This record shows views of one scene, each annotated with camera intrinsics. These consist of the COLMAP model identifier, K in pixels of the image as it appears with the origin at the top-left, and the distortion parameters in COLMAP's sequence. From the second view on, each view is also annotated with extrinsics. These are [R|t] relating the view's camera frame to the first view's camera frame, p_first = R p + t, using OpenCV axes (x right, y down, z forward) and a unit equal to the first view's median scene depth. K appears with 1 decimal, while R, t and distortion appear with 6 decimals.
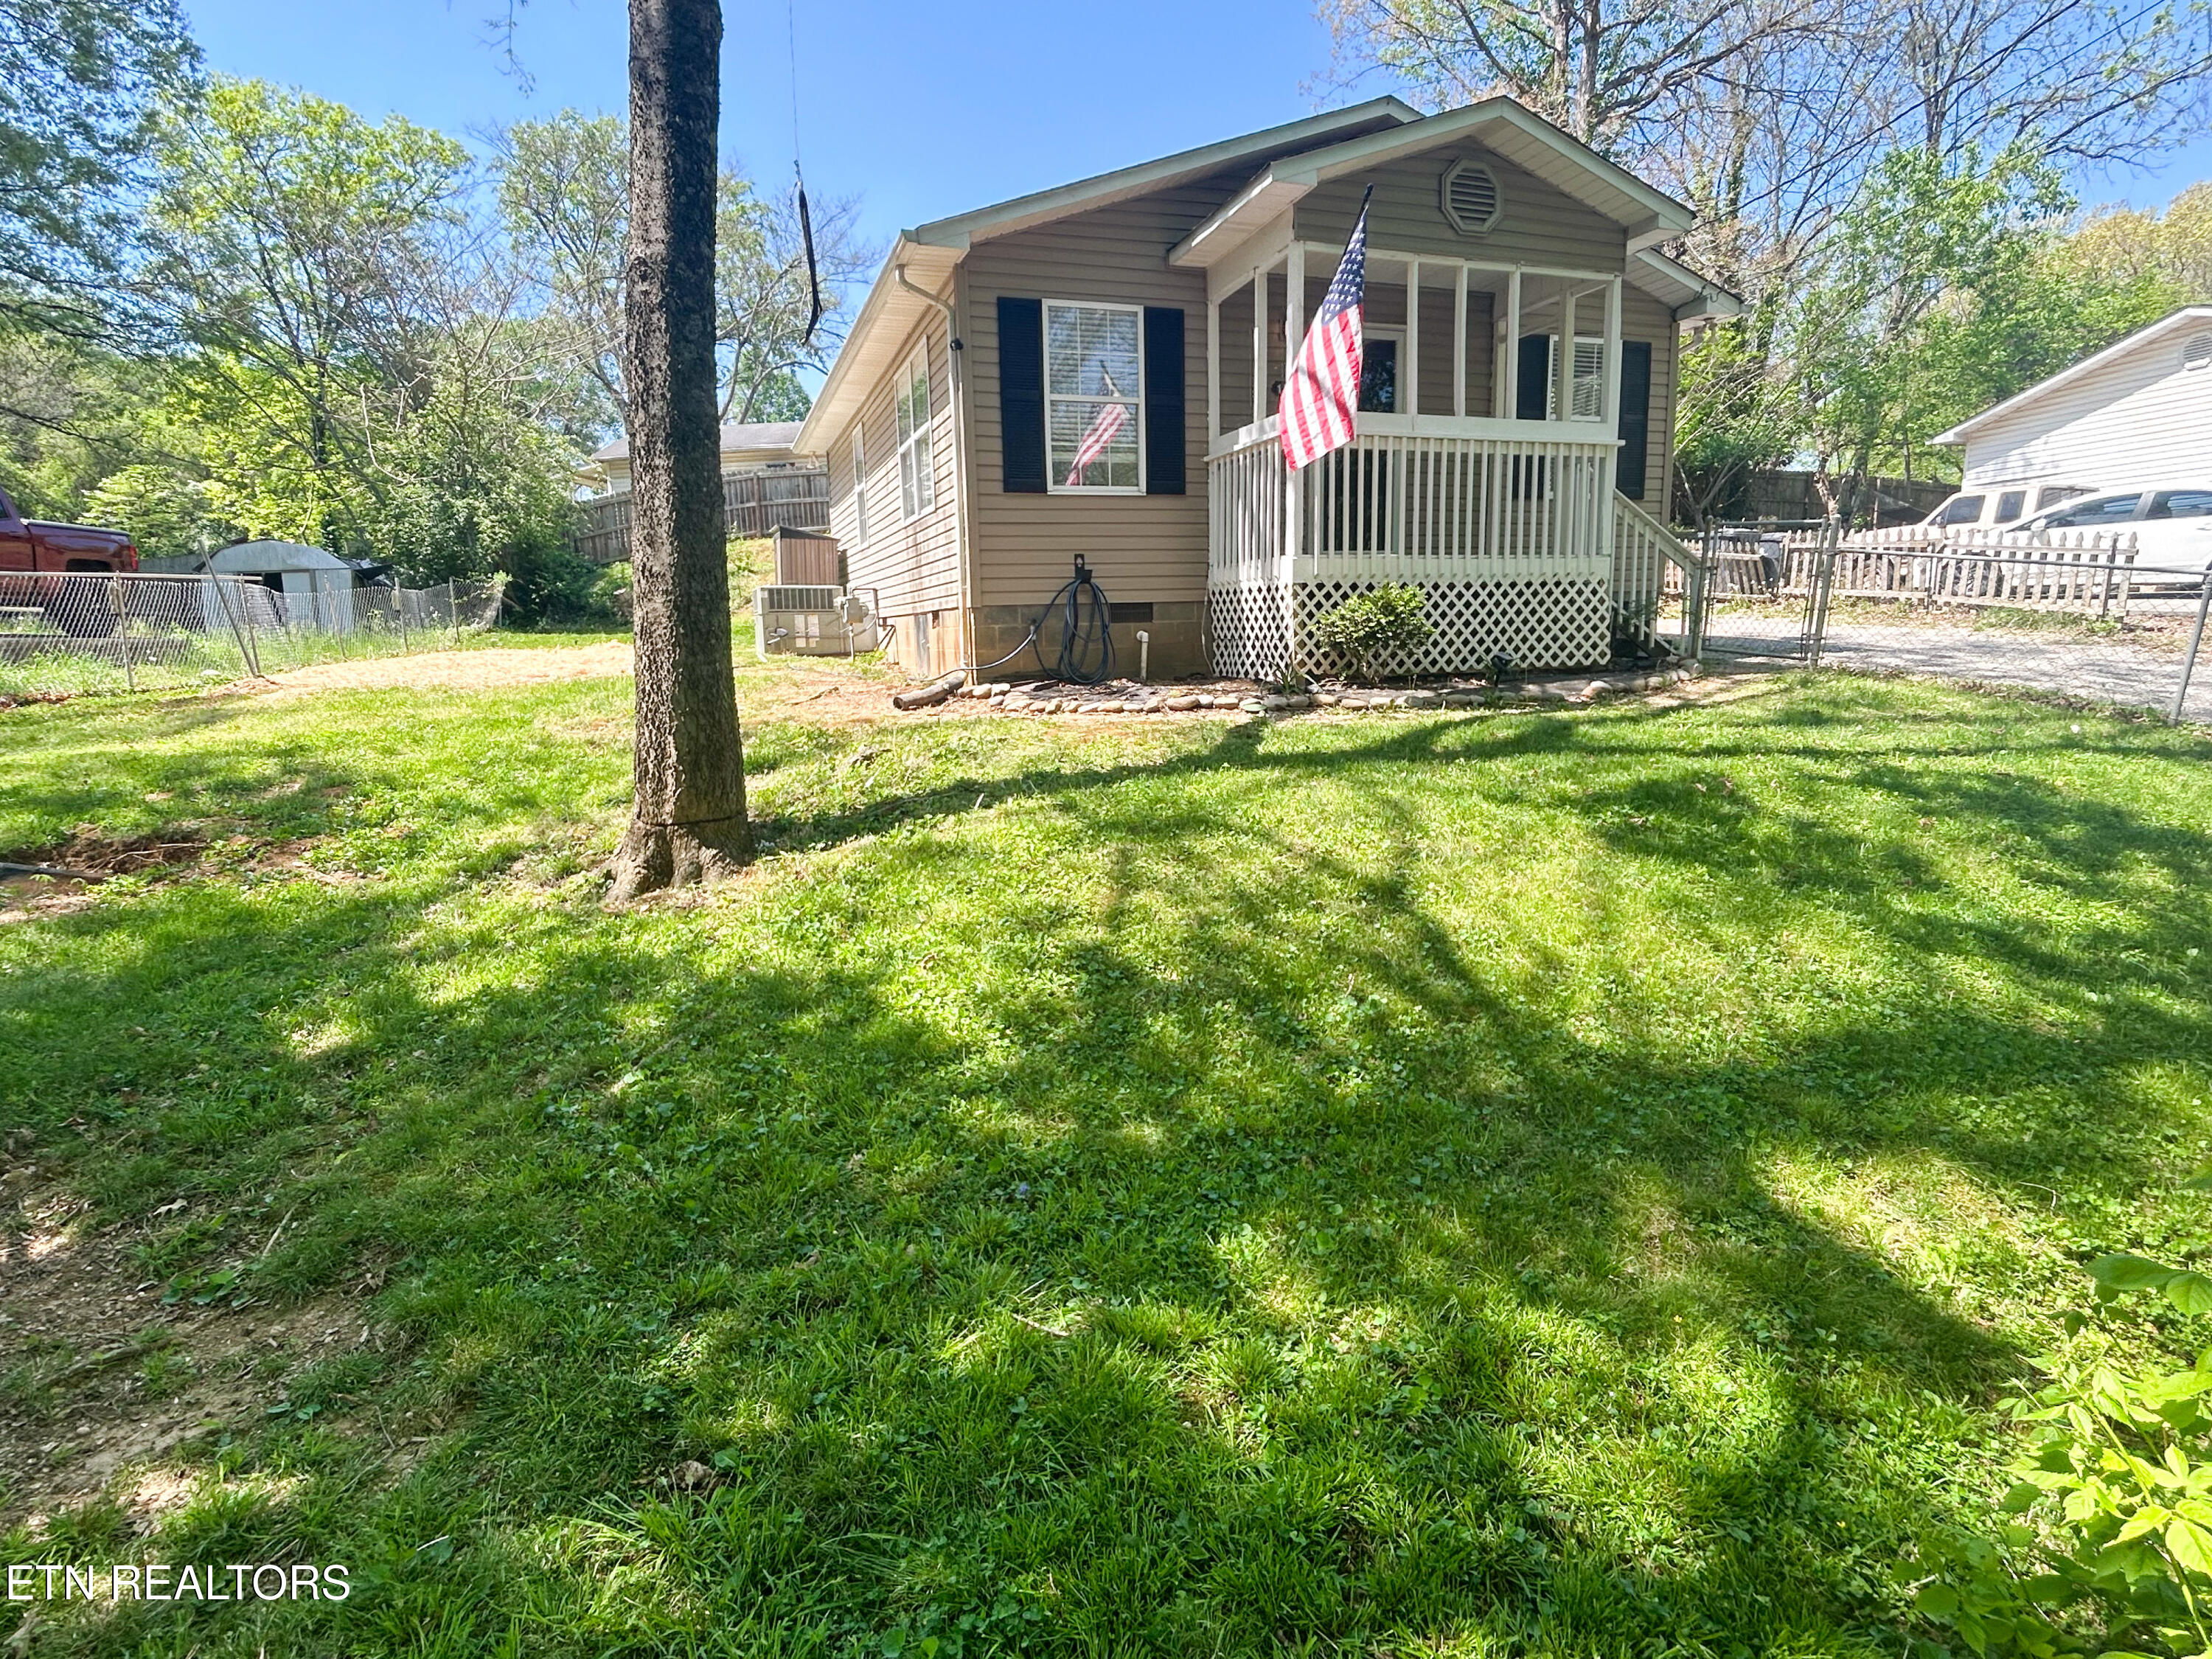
lens RADIAL K [[1143.9, 0, 1106.0], [0, 1143.9, 829.5], [0, 0, 1]] dist [0.000900, -0.000639]
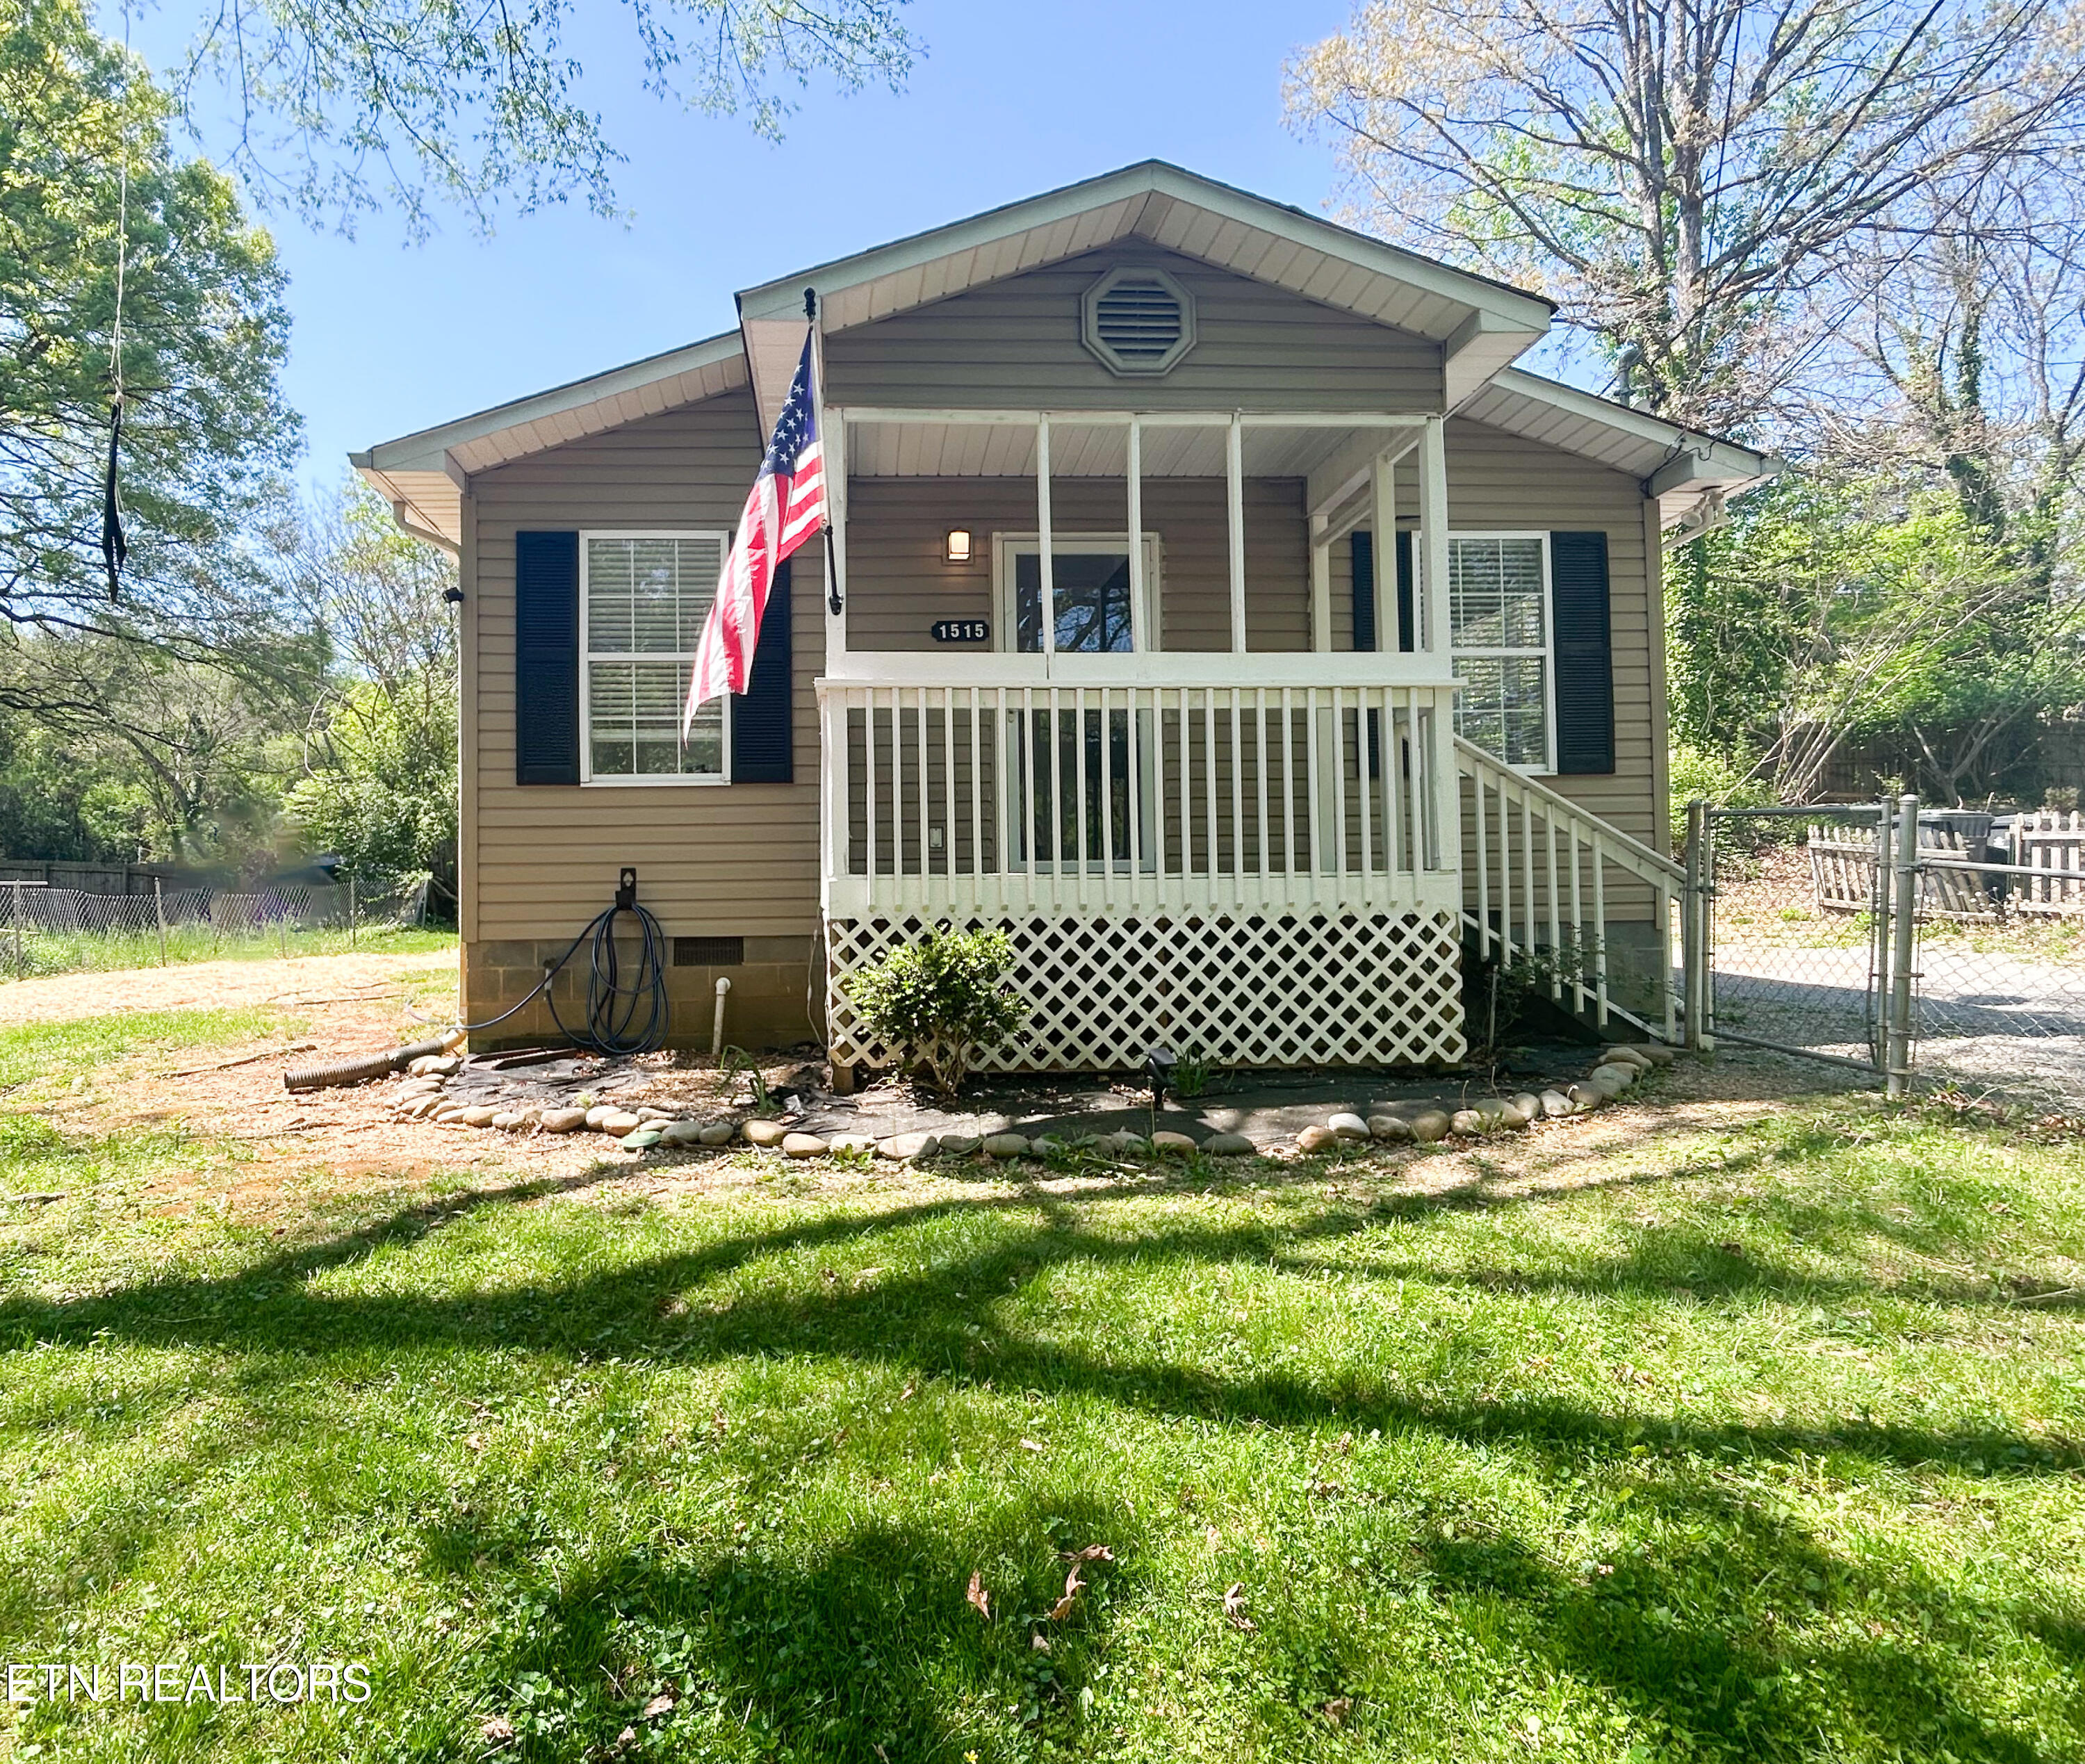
lens RADIAL K [[1134.5, 0, 1042.5], [0, 1134.5, 882.0], [0, 0, 1]] dist [-0.006378, -0.000771]
pose [[0.955902, 0.006345, -0.293617, 0.409526], [-0.062293, 0.981399, -0.181594, -0.119380], [0.287003, 0.191876, 0.938516, 0.413330]]
